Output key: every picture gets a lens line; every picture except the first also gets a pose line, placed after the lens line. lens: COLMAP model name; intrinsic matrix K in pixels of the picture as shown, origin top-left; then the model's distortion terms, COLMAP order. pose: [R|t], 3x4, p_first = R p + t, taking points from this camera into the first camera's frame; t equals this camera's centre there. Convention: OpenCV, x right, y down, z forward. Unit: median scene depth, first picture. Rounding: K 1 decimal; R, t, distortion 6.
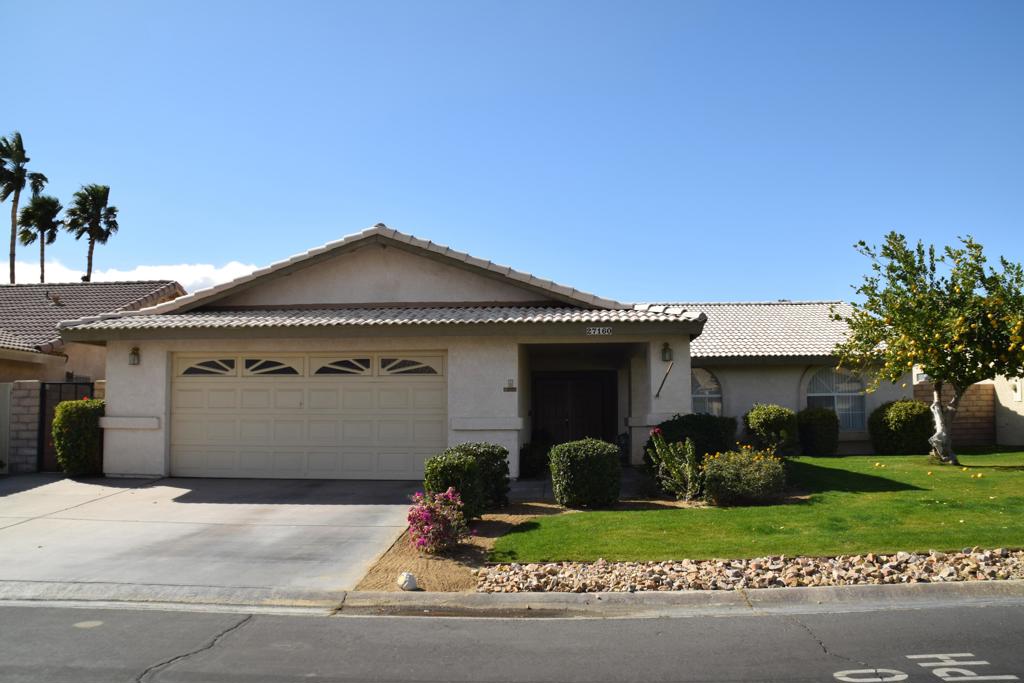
lens RADIAL K [[783.6, 0, 528.4], [0, 783.6, 361.0], [0, 0, 1]] dist [-0.161943, 0.105441]
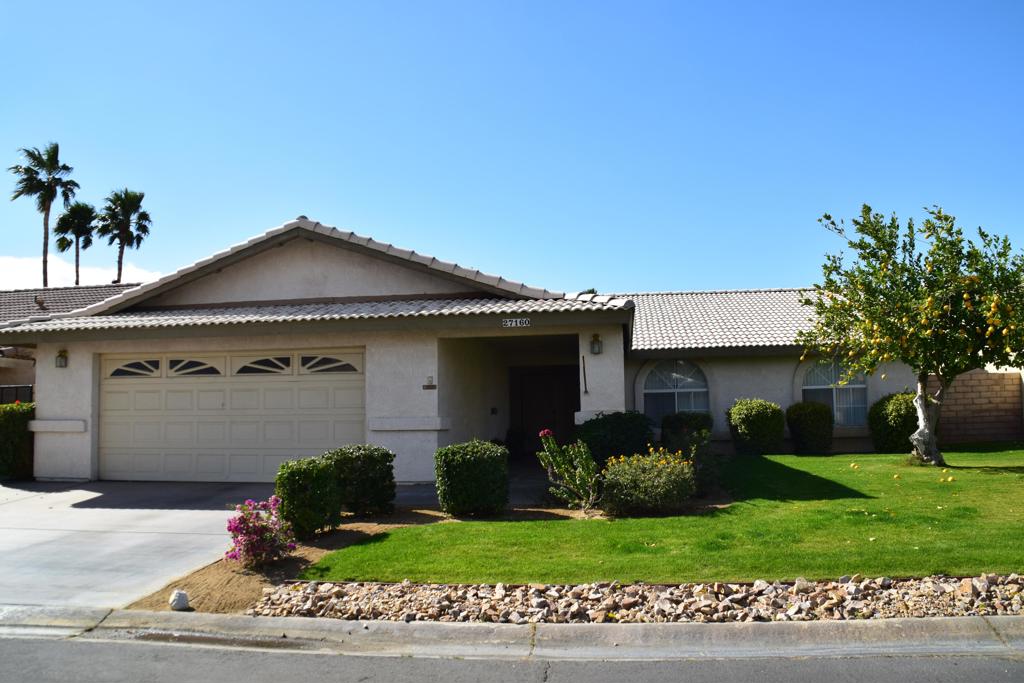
lens RADIAL K [[783.6, 0, 528.4], [0, 783.6, 361.0], [0, 0, 1]] dist [-0.161943, 0.105441]
pose [[0.995829, -0.016659, -0.089700, 0.175129], [0.017254, 0.999834, 0.005861, 0.001587], [0.089588, -0.007385, 0.995952, 0.076452]]
